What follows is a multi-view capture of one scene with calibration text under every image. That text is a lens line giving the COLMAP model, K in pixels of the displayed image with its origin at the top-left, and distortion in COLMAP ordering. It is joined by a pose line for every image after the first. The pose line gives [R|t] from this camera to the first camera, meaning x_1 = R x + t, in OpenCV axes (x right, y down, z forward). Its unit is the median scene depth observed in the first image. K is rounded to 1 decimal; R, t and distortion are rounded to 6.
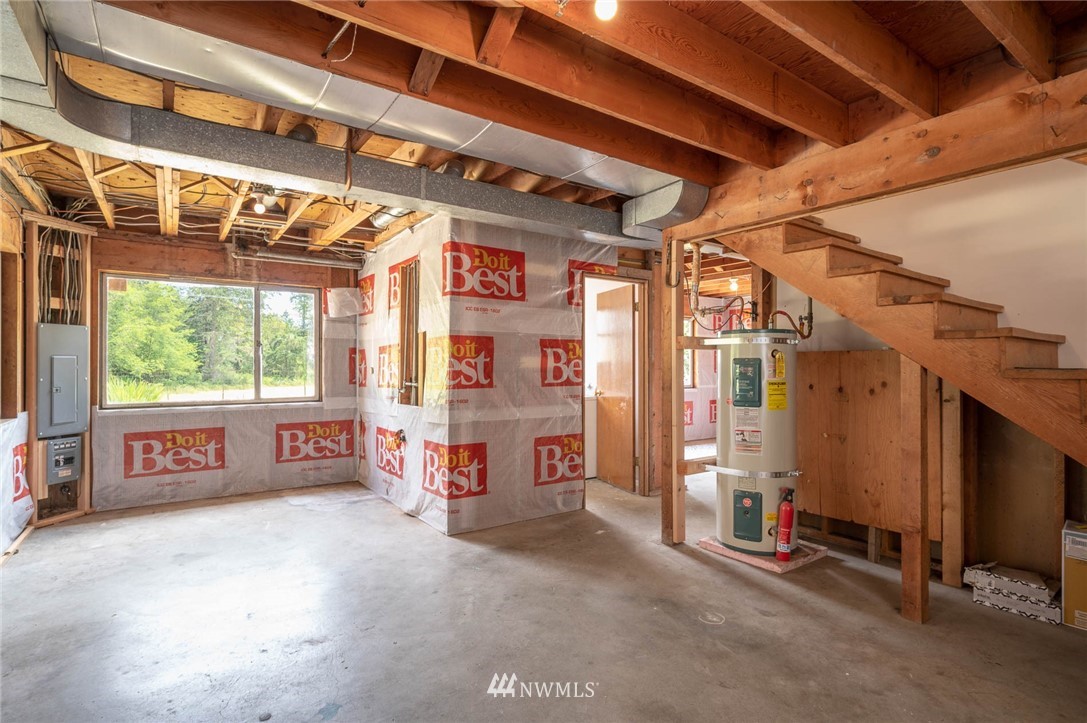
lens RADIAL K [[548.7, 0, 543.5], [0, 548.7, 361.5], [0, 0, 1]] dist [0.001289, -0.000660]
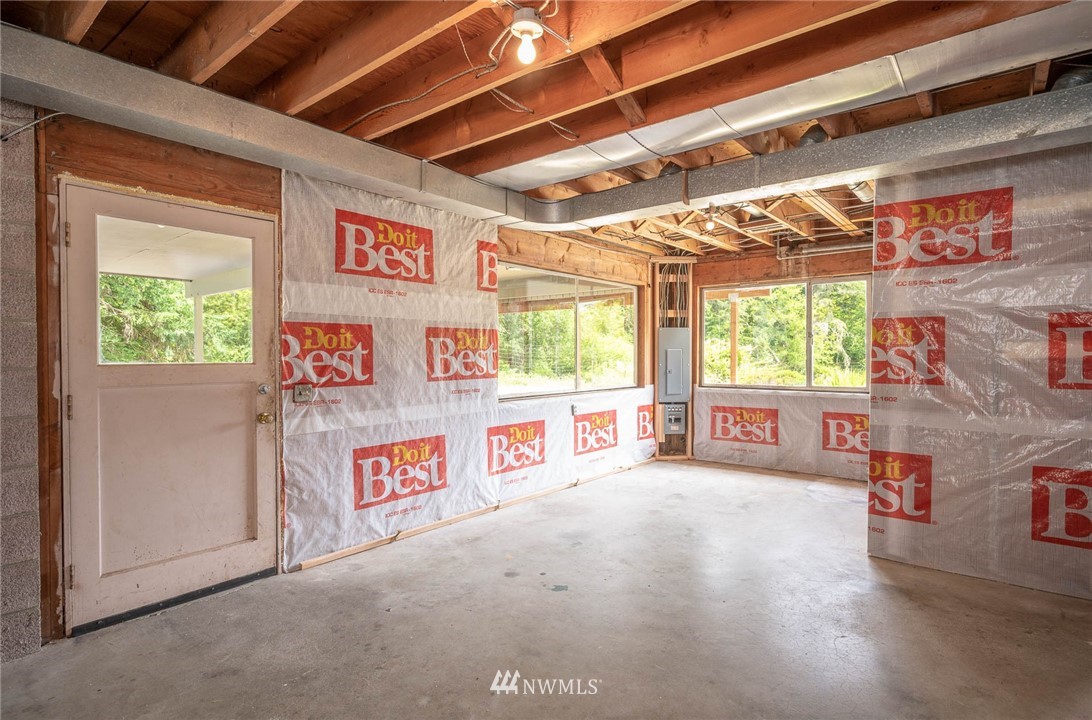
lens RADIAL K [[565.9, 0, 546.0], [0, 565.9, 360.0], [0, 0, 1]] dist [0.000973, 0.000301]
pose [[0.250833, 0.008018, -0.967997, 0.491005], [0.005389, 0.999939, 0.009679, 0.003382], [0.968015, -0.007645, 0.250775, 0.268755]]
